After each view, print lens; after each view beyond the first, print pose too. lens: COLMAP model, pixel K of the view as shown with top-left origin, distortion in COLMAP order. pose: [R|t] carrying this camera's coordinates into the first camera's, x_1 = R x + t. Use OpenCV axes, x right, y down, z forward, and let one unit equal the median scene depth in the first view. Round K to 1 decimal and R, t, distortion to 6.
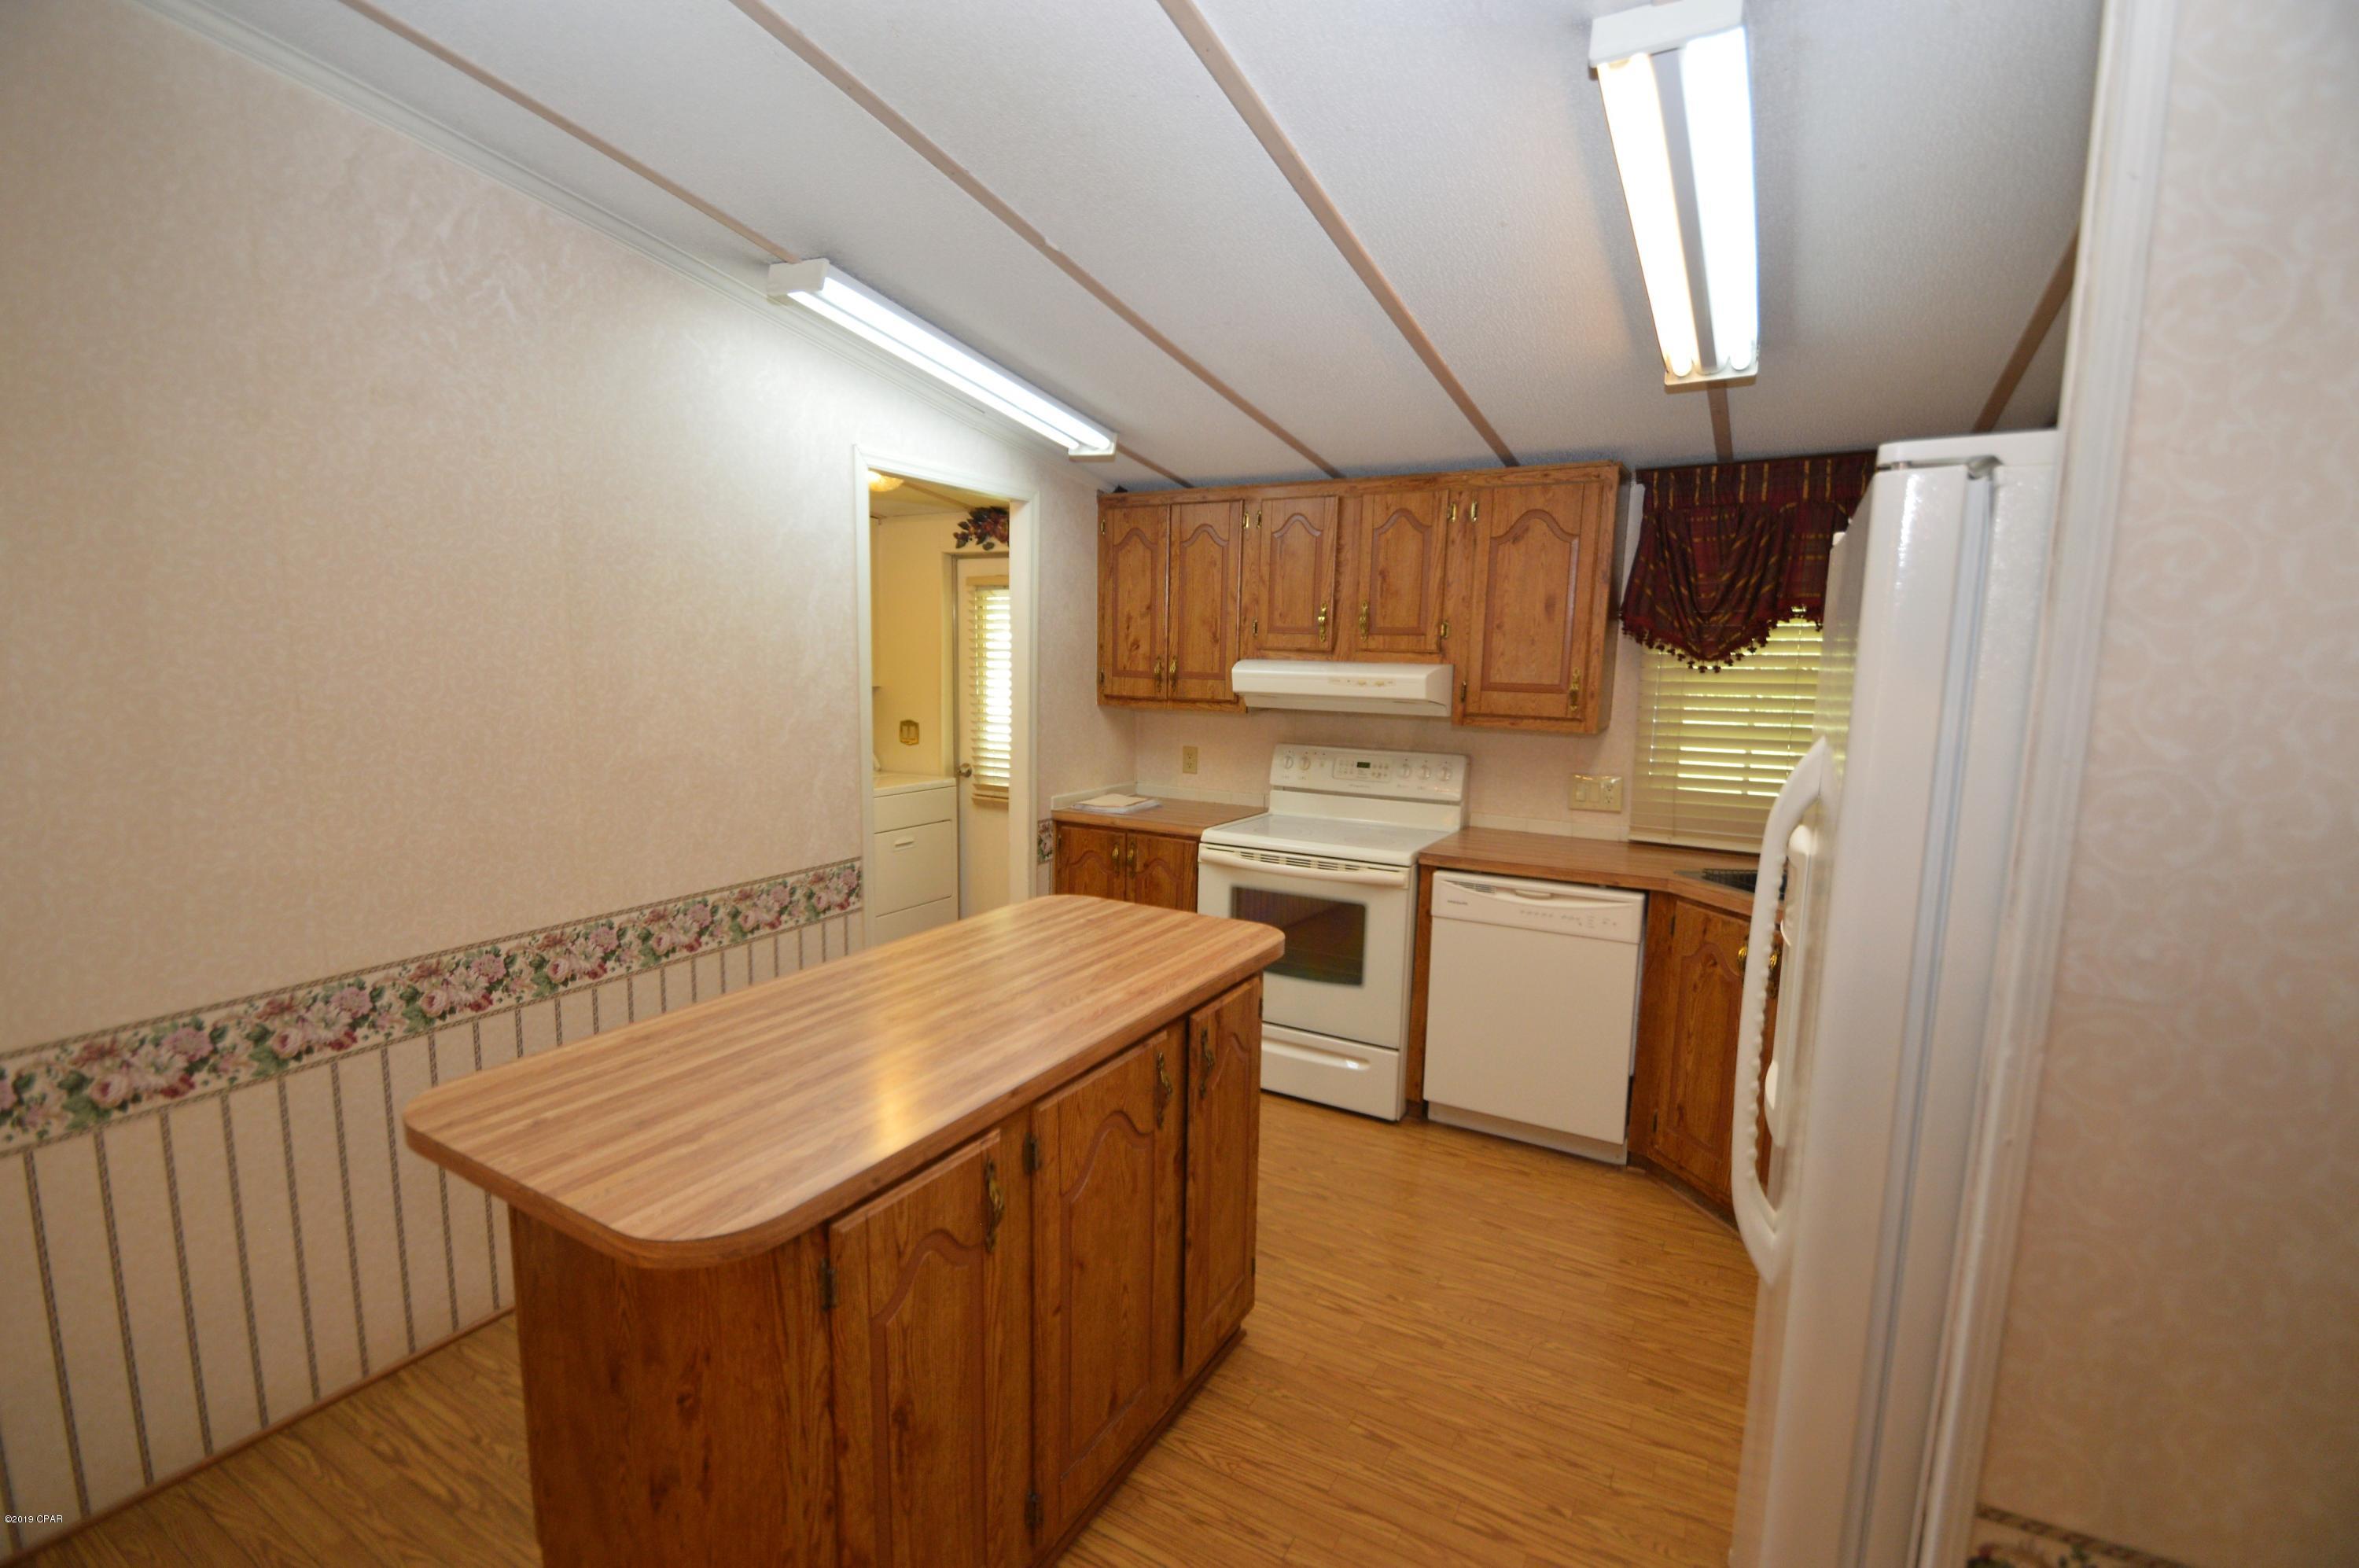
lens RADIAL K [[1066.6, 0, 1176.8], [0, 1066.6, 814.2], [0, 0, 1]] dist [-0.013955, -0.000574]
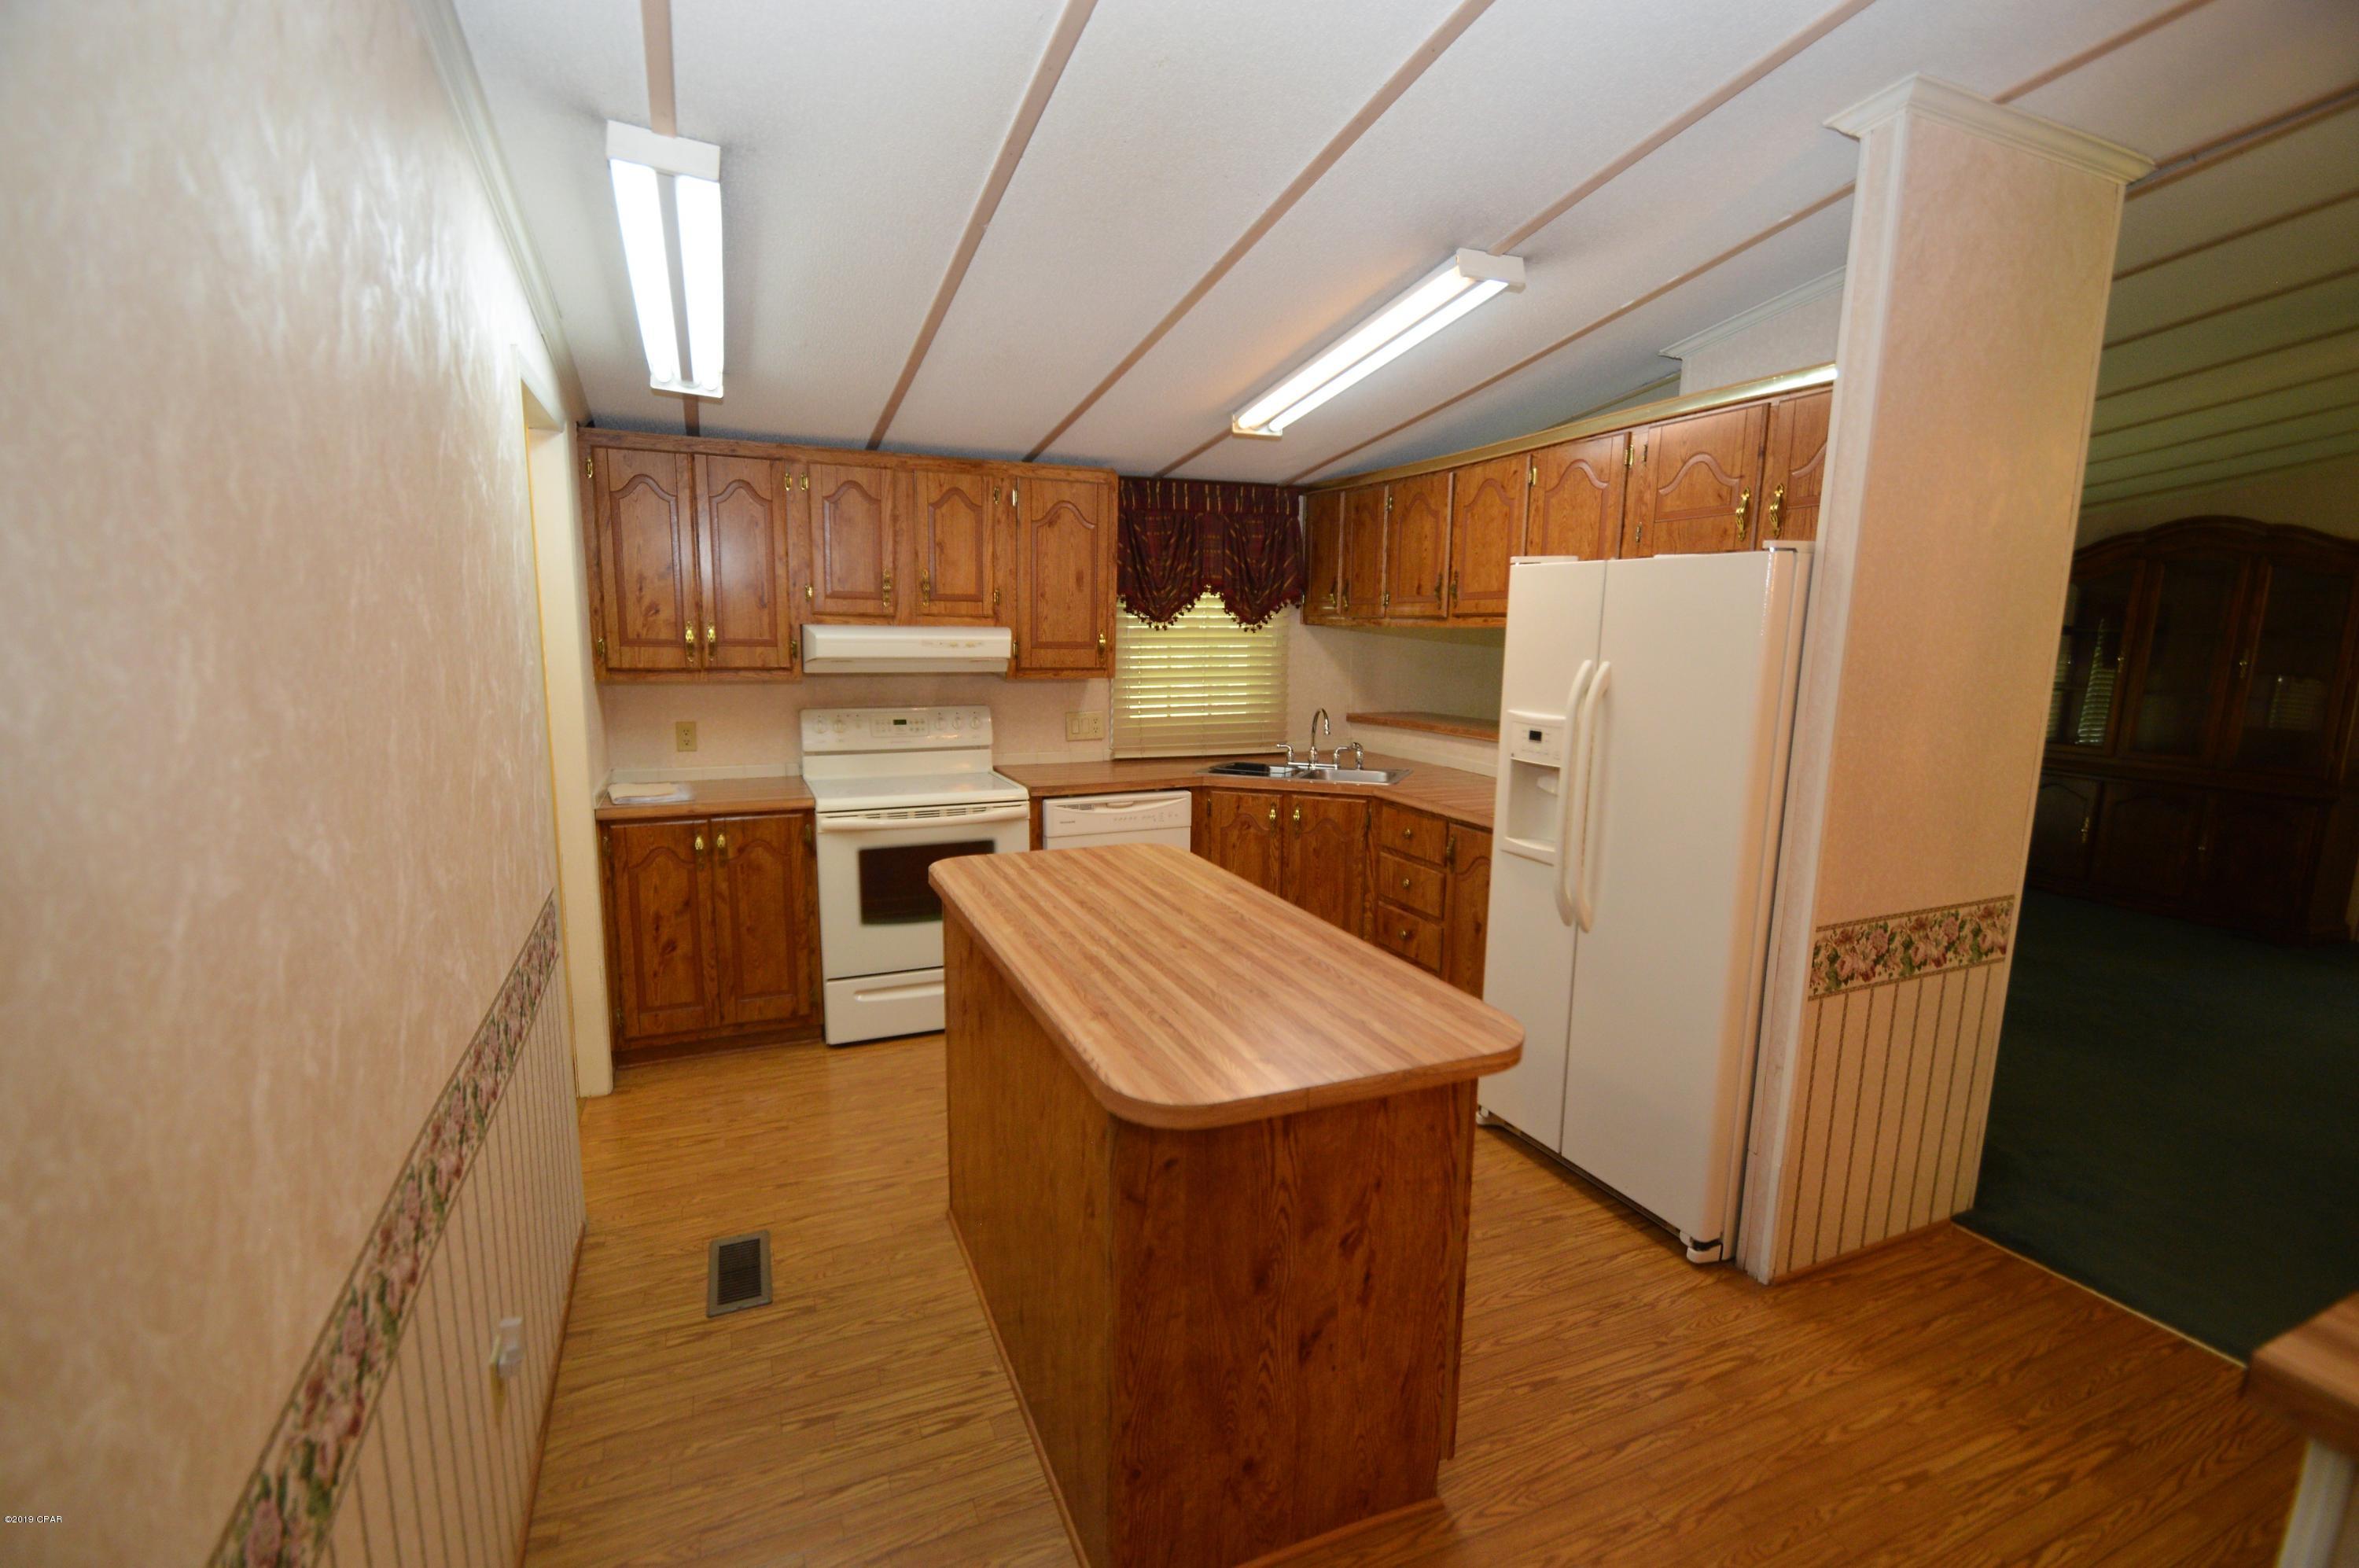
lens RADIAL K [[1066.6, 0, 1176.8], [0, 1066.6, 814.2], [0, 0, 1]] dist [-0.013955, -0.000574]
pose [[0.568492, -0.154915, 0.807972, -0.610442], [0.121504, 0.987151, 0.103779, -0.035618], [-0.813667, 0.039174, 0.580010, 0.172363]]
